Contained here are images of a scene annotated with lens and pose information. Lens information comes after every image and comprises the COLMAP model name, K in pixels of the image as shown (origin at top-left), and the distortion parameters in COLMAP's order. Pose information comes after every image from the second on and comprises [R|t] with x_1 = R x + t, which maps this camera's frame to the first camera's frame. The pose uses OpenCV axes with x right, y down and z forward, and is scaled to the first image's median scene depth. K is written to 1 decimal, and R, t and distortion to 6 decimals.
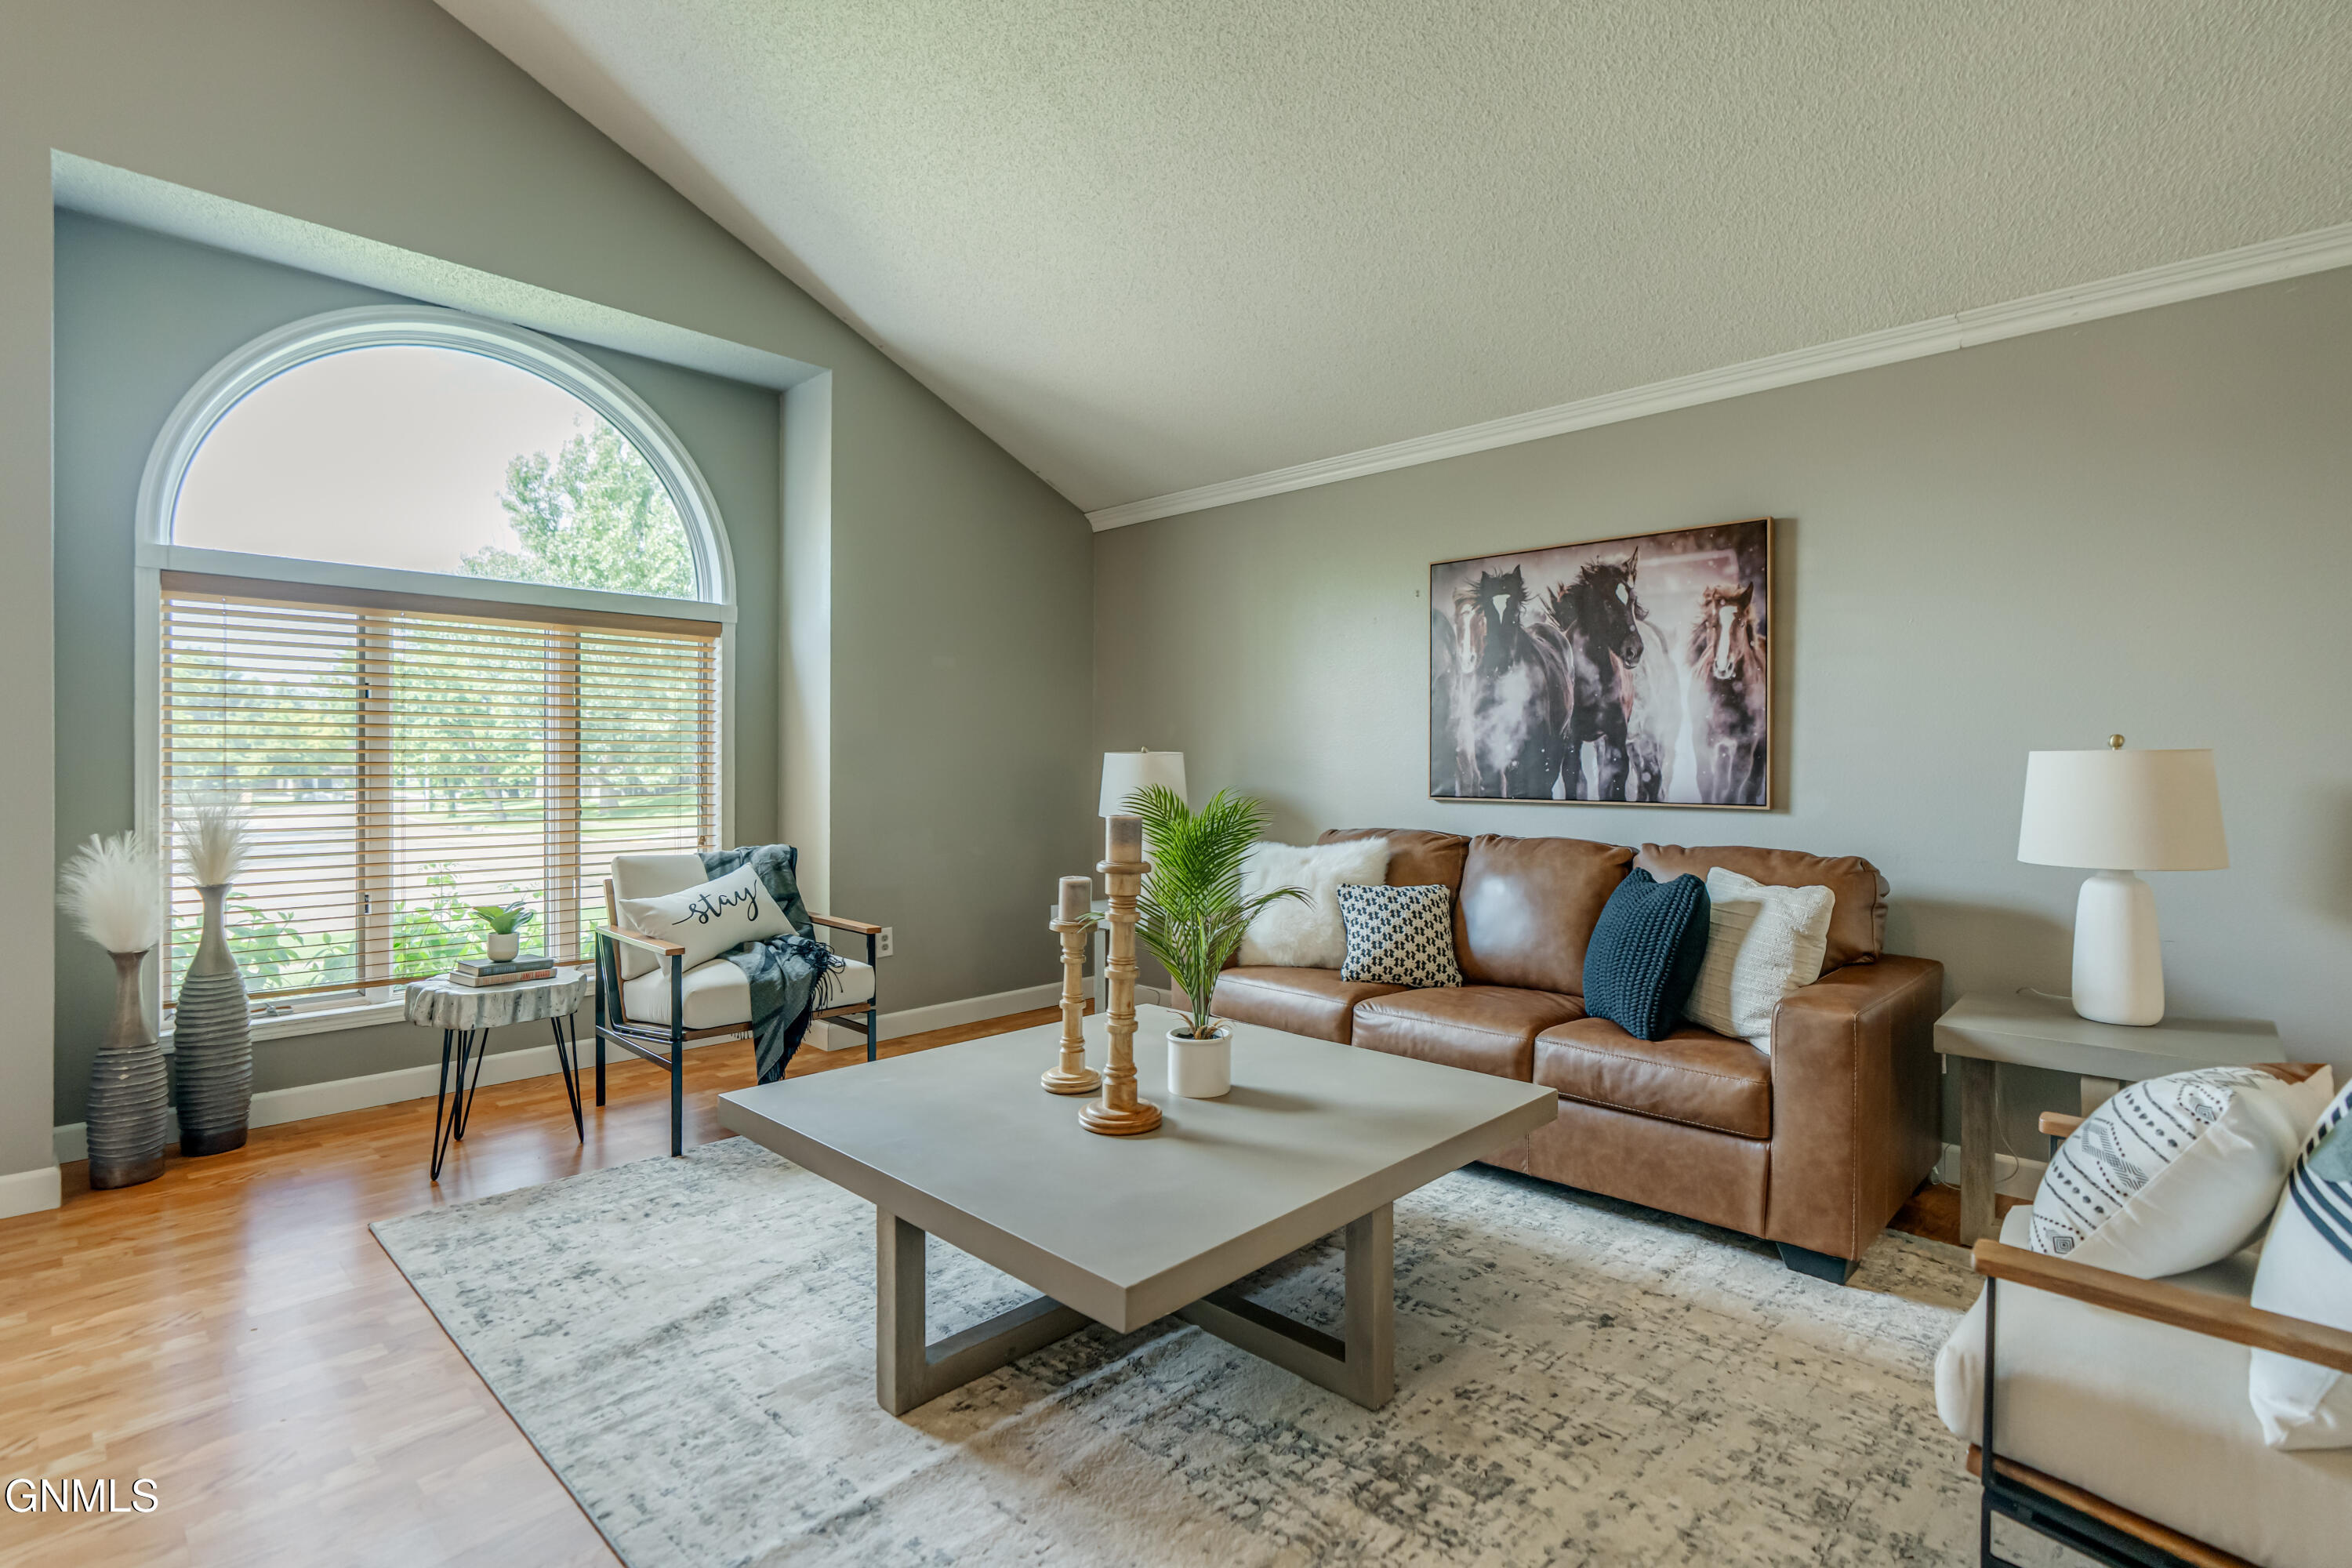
lens RADIAL K [[1136.5, 0, 1243.7], [0, 1136.5, 765.4], [0, 0, 1]] dist [-0.002769, -0.000102]
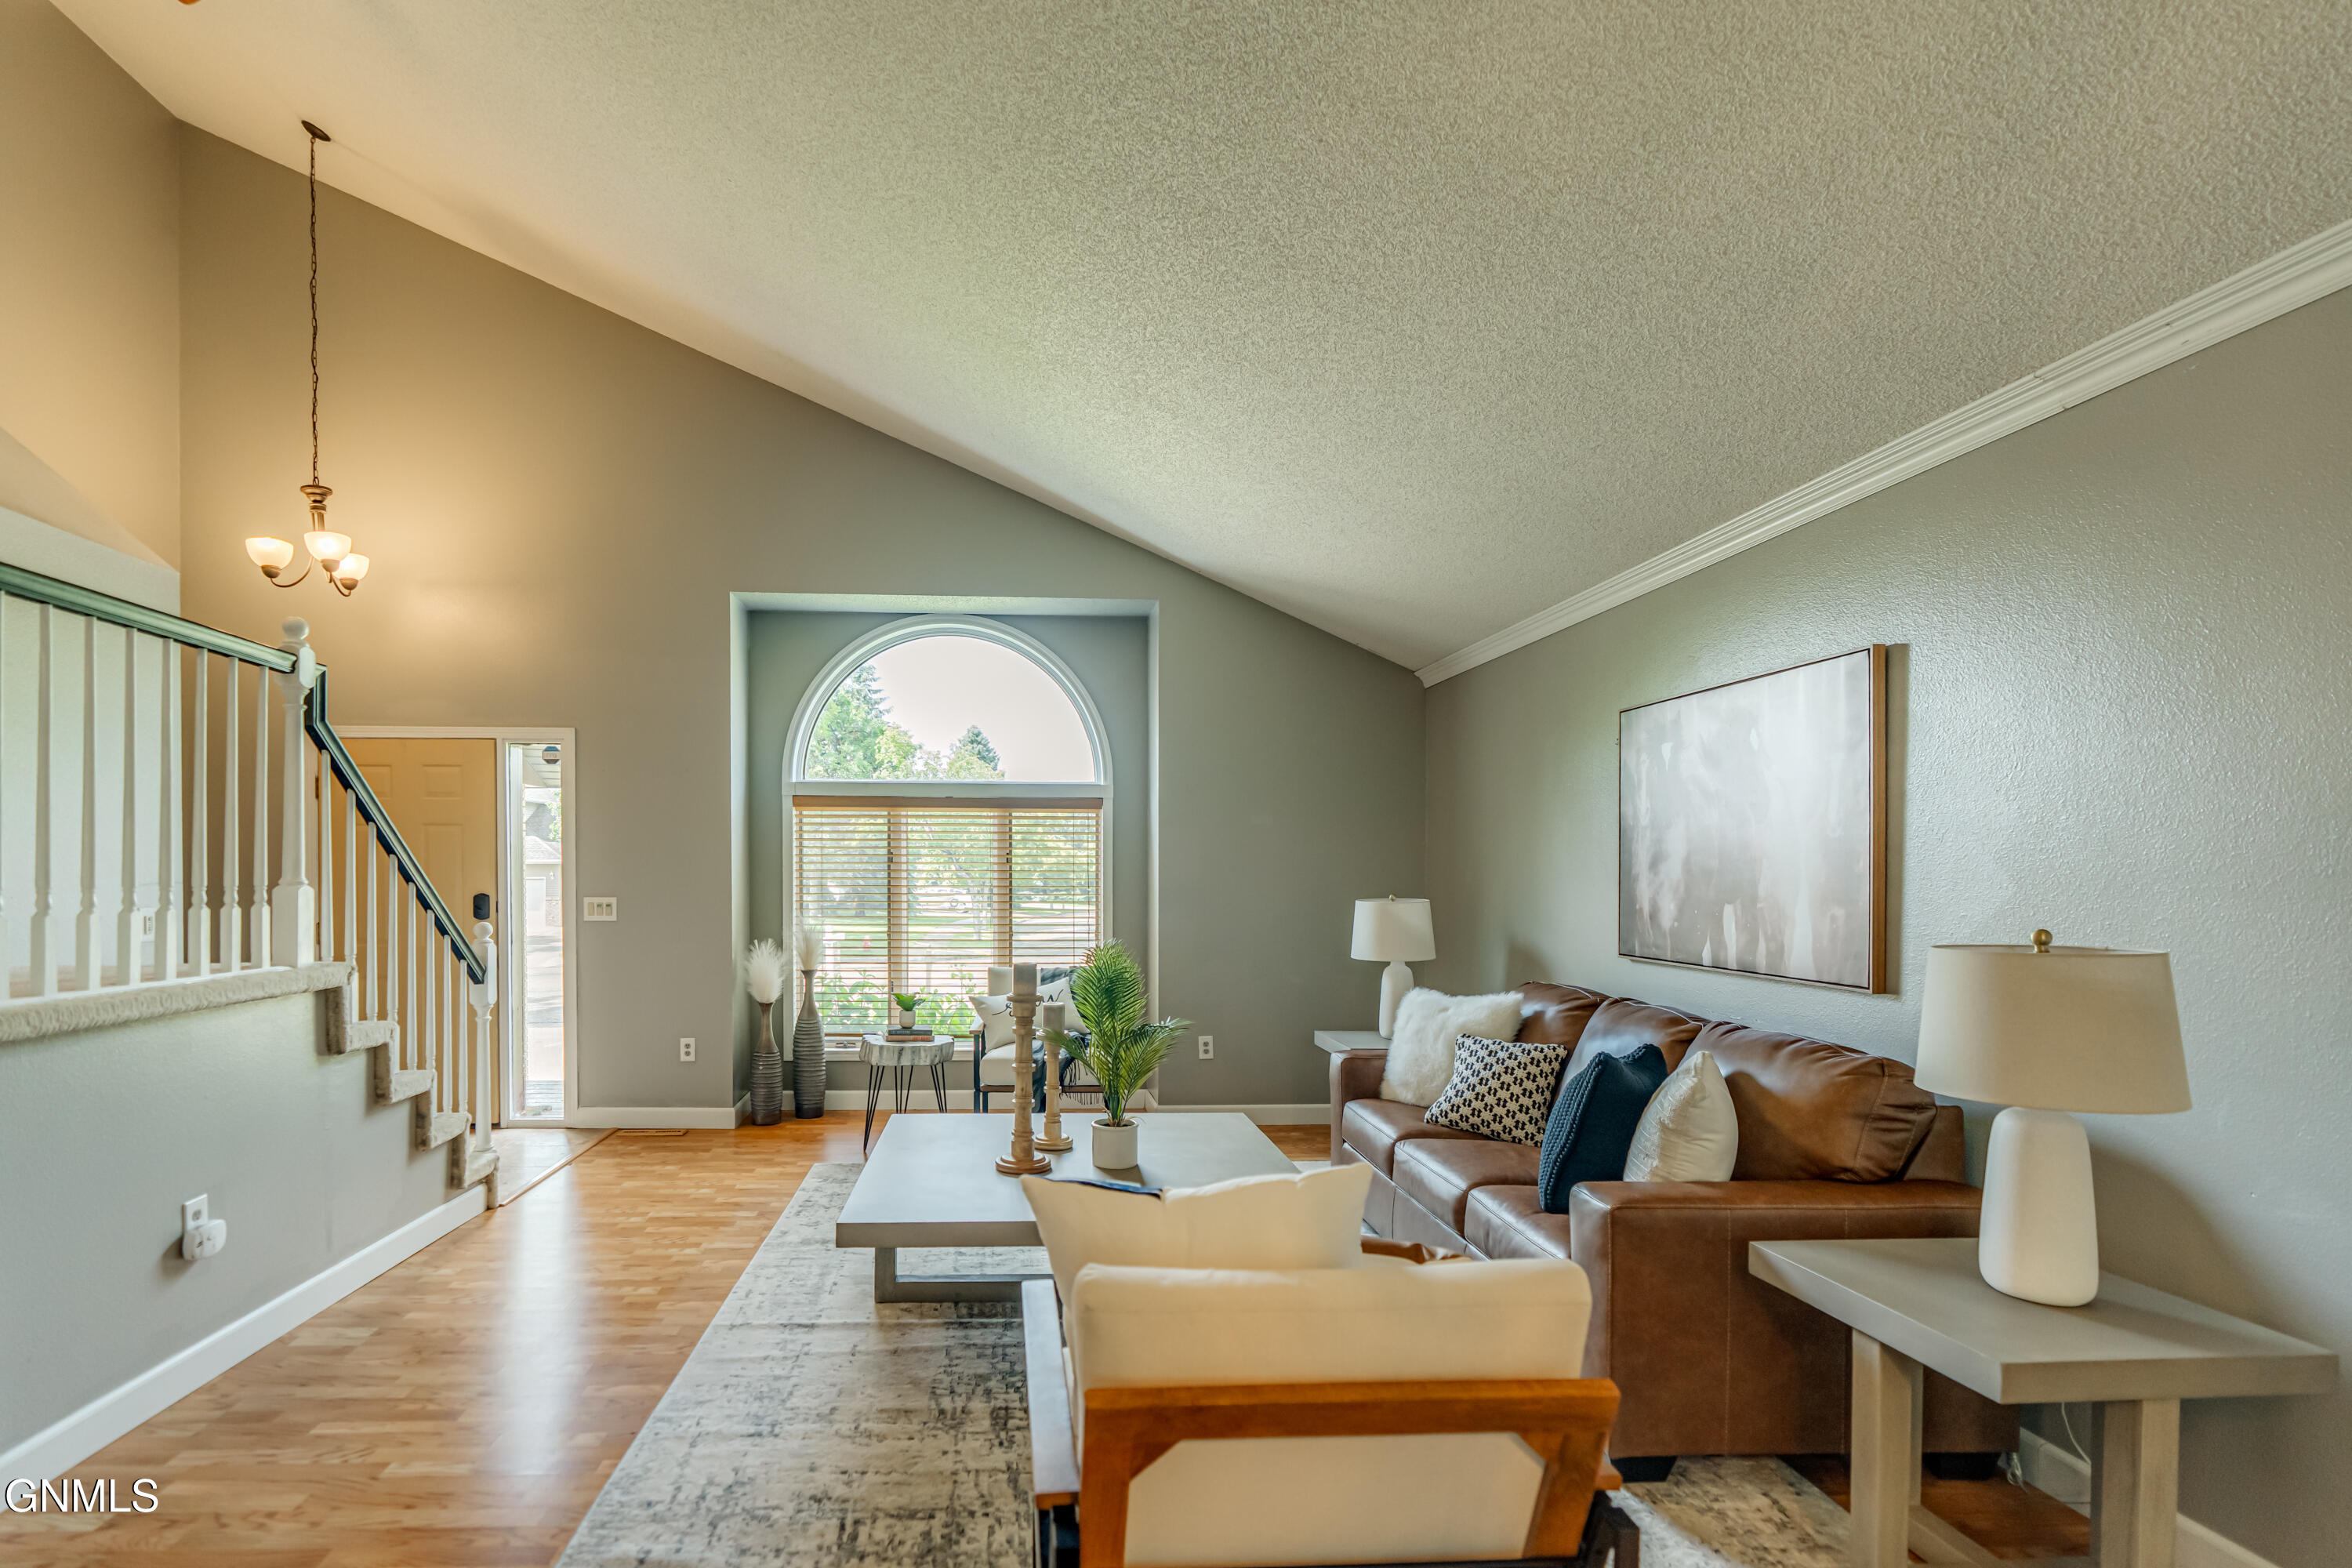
lens RADIAL K [[1151.3, 0, 1036.2], [0, 1151.3, 876.0], [0, 0, 1]] dist [-0.003241, 0.000370]
pose [[0.707128, 0.004369, -0.707072, 0.614271], [-0.005128, 0.999986, 0.001051, -0.045576], [0.707067, 0.002882, 0.707141, -0.041368]]
